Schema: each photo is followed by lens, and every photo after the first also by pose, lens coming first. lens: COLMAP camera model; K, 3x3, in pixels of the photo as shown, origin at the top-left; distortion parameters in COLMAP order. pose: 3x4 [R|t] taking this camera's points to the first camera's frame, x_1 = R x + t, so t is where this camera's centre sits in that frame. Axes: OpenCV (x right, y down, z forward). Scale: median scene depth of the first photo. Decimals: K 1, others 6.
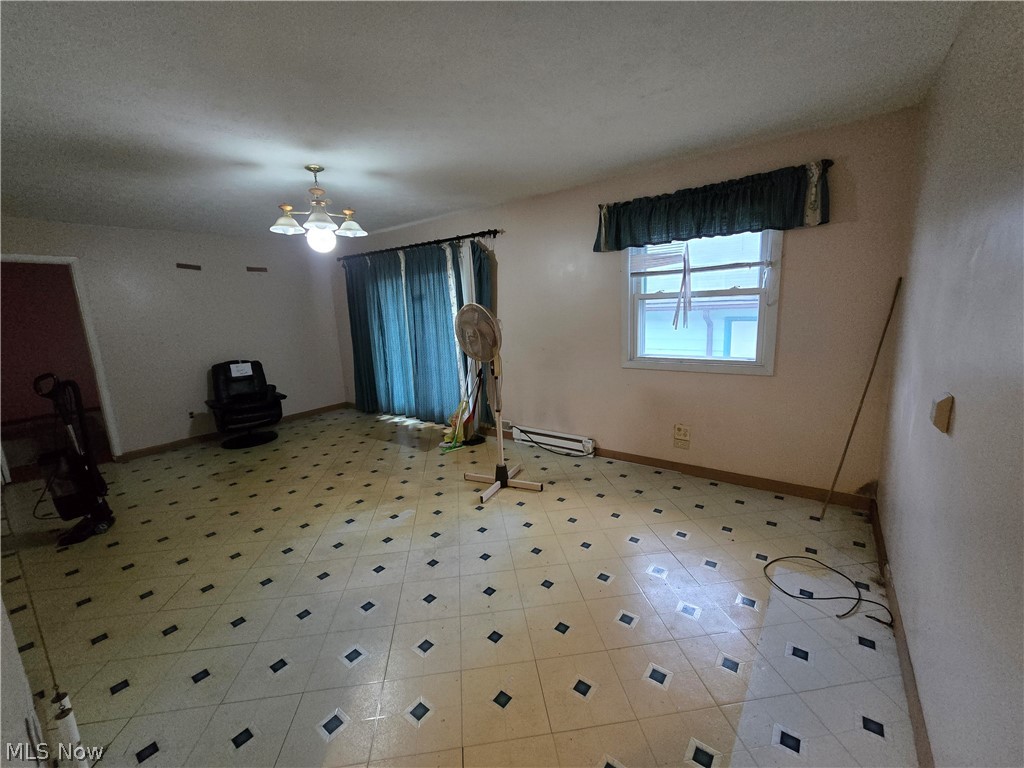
lens RADIAL K [[418.9, 0, 507.1], [0, 418.9, 381.6], [0, 0, 1]] dist [-0.002043, 0.000240]
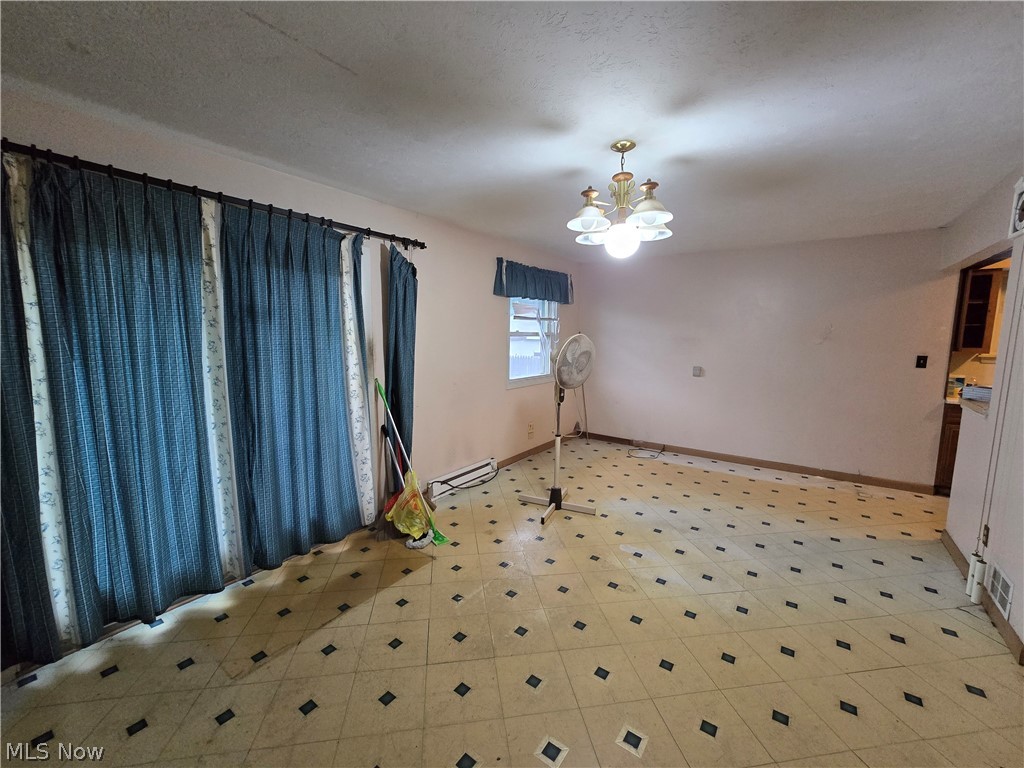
lens RADIAL K [[418.9, 0, 507.1], [0, 418.9, 381.6], [0, 0, 1]] dist [-0.002043, 0.000240]
pose [[-0.027116, -0.071736, 0.997055, -1.025181], [0.172443, 0.982133, 0.075352, -0.160255], [-0.984646, 0.173978, -0.014261, 1.077176]]
